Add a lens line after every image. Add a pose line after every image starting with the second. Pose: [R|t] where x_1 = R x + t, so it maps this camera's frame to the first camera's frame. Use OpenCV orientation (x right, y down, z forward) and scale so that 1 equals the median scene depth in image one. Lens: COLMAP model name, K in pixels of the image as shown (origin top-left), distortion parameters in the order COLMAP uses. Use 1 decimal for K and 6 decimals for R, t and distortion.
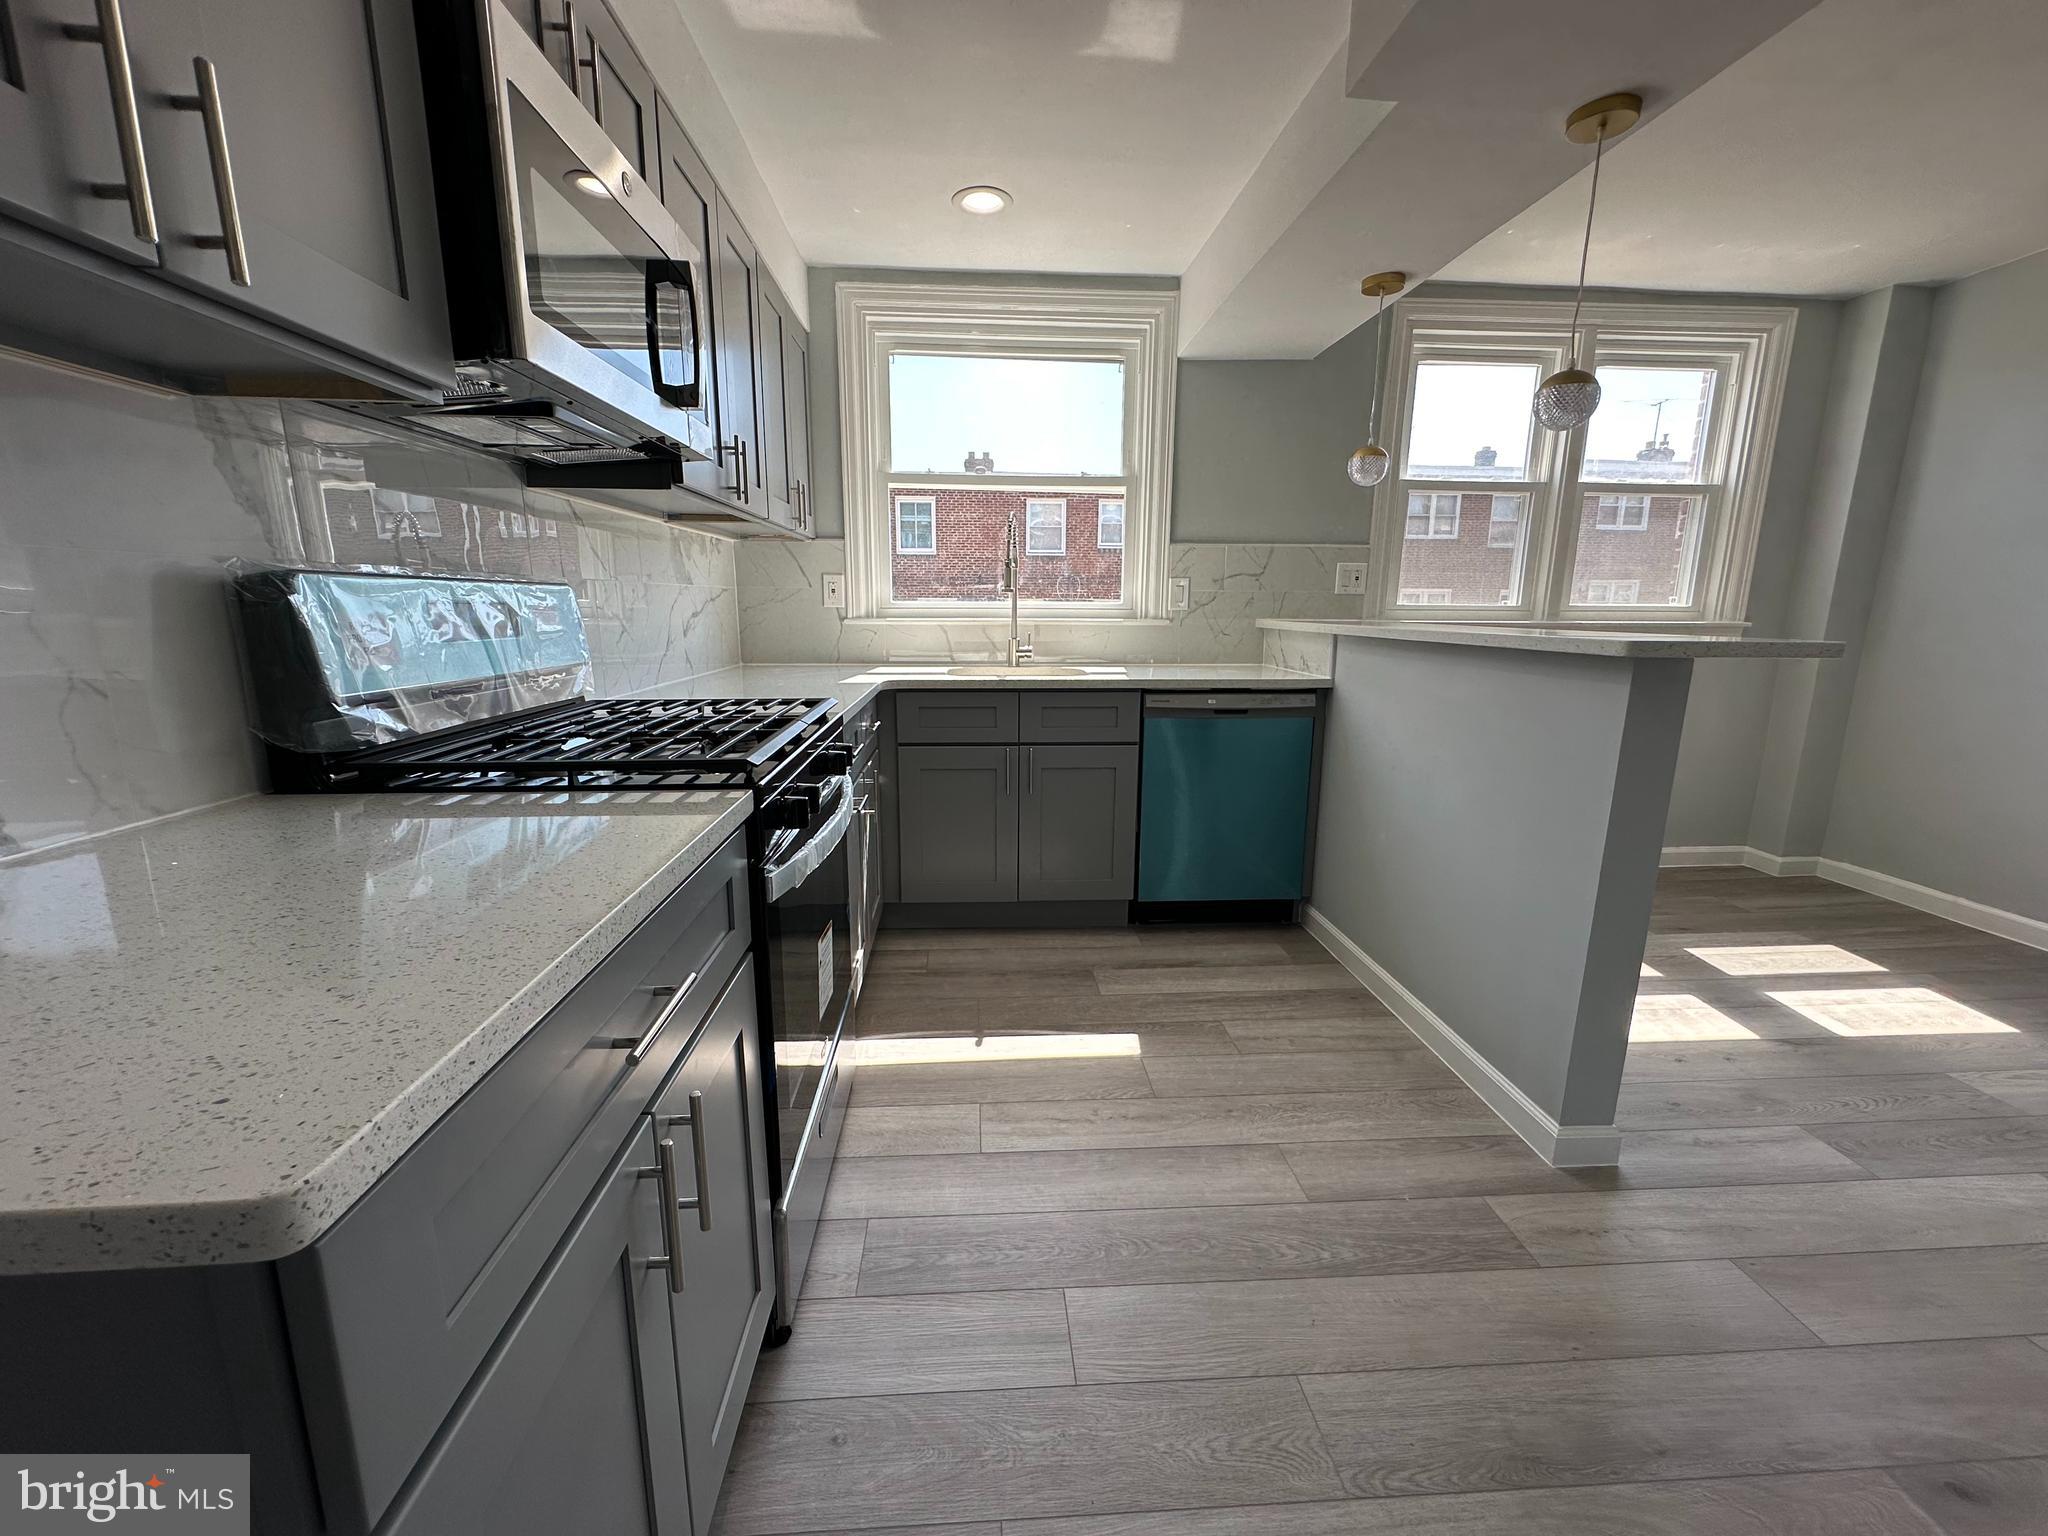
lens RADIAL K [[816.6, 0, 1023.1], [0, 816.6, 766.6], [0, 0, 1]] dist [-0.001106, 0.000265]
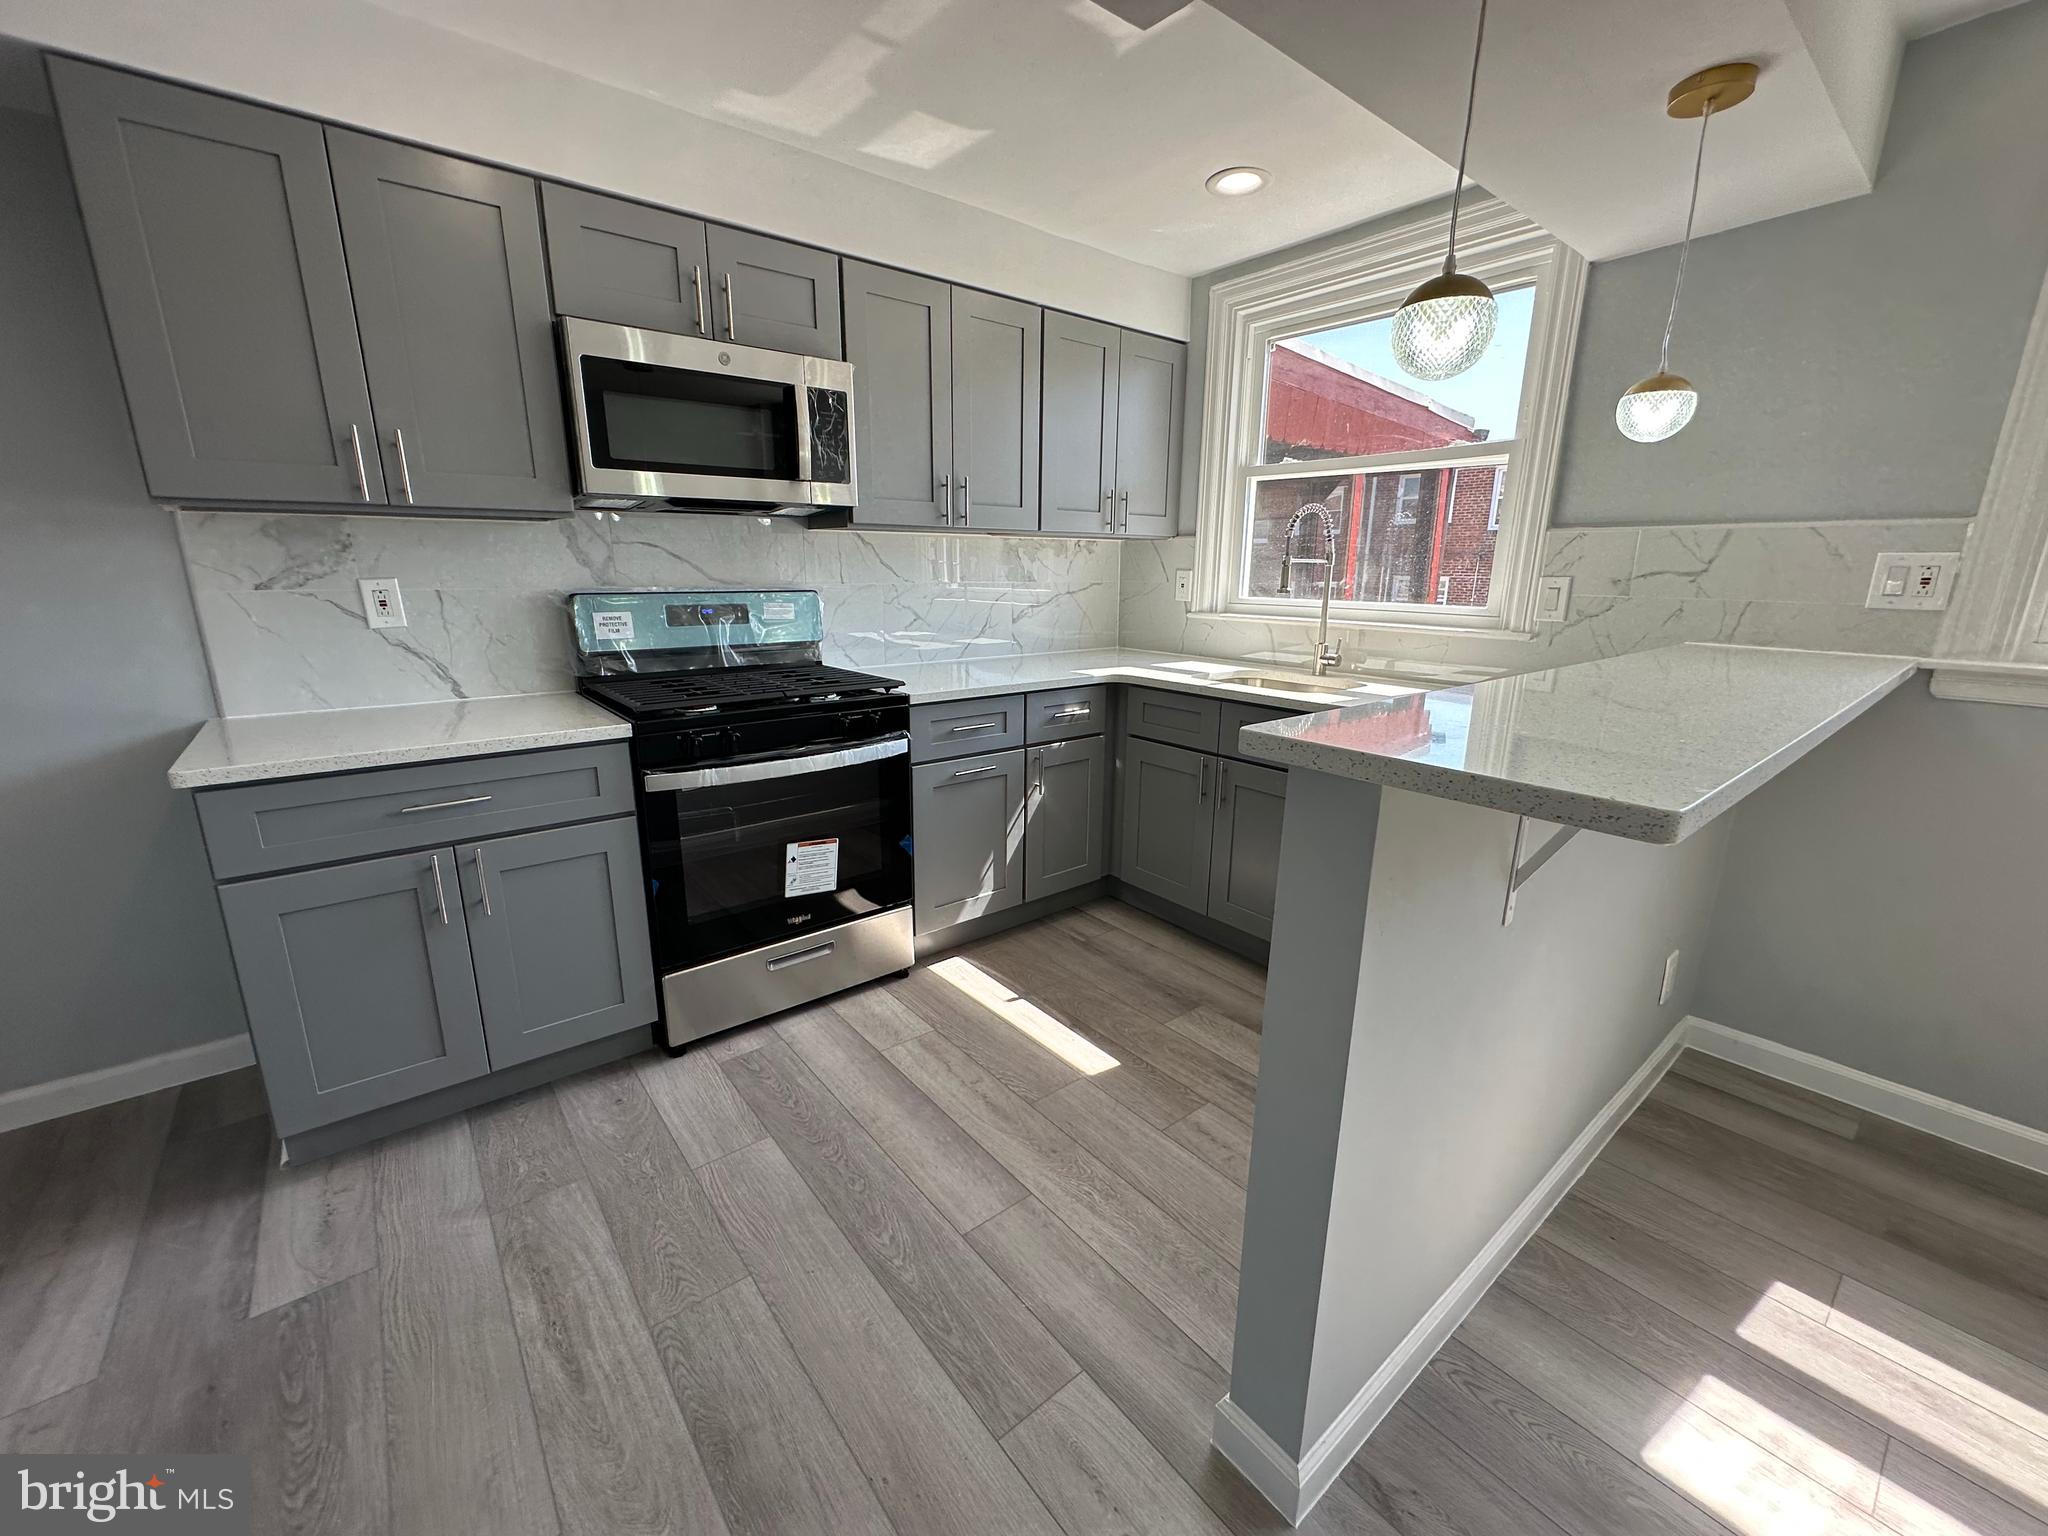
lens RADIAL K [[816.6, 0, 1023.1], [0, 816.6, 766.6], [0, 0, 1]] dist [-0.001106, 0.000265]
pose [[0.580294, 0.196495, -0.790347, 0.570479], [-0.165970, 0.978624, 0.121444, -0.085320], [0.797316, 0.060700, 0.600502, 0.227445]]
